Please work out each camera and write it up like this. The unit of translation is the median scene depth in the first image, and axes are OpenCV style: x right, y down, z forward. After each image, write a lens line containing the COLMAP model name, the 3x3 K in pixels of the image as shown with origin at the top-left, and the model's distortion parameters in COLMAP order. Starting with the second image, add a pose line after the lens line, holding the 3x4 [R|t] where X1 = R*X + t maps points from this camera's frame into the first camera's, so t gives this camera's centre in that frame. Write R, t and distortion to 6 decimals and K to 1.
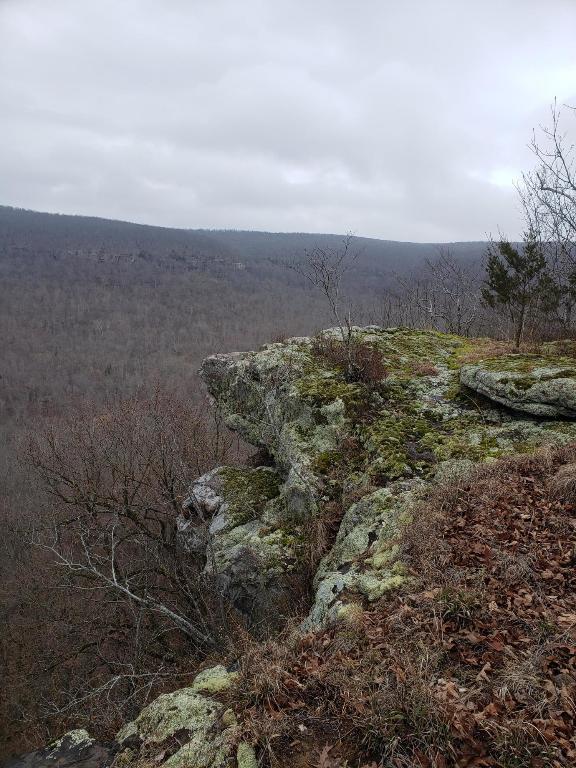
lens RADIAL K [[587.9, 0, 282.9], [0, 587.9, 377.6], [0, 0, 1]] dist [0.046725, -0.022437]
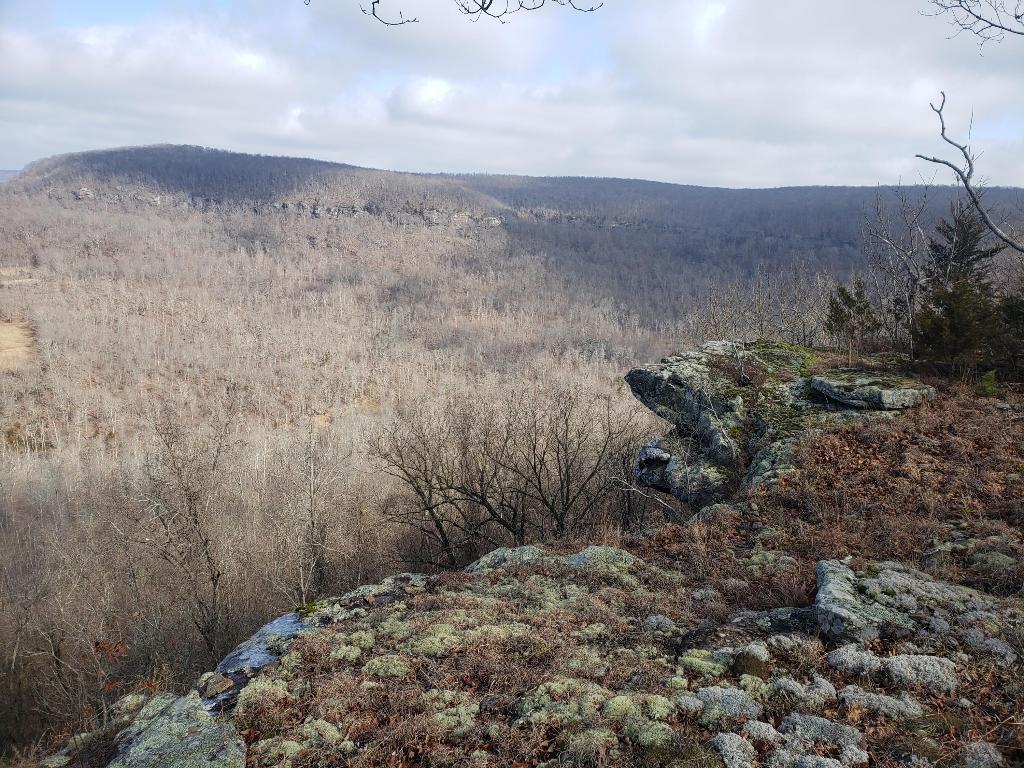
lens RADIAL K [[783.8, 0, 511.3], [0, 783.8, 373.9], [0, 0, 1]] dist [0.046725, -0.022437]
pose [[0.999085, 0.003156, -0.042660, -0.350718], [-0.002765, 0.999954, 0.009218, -0.036387], [0.042687, -0.009091, 0.999047, -0.975304]]
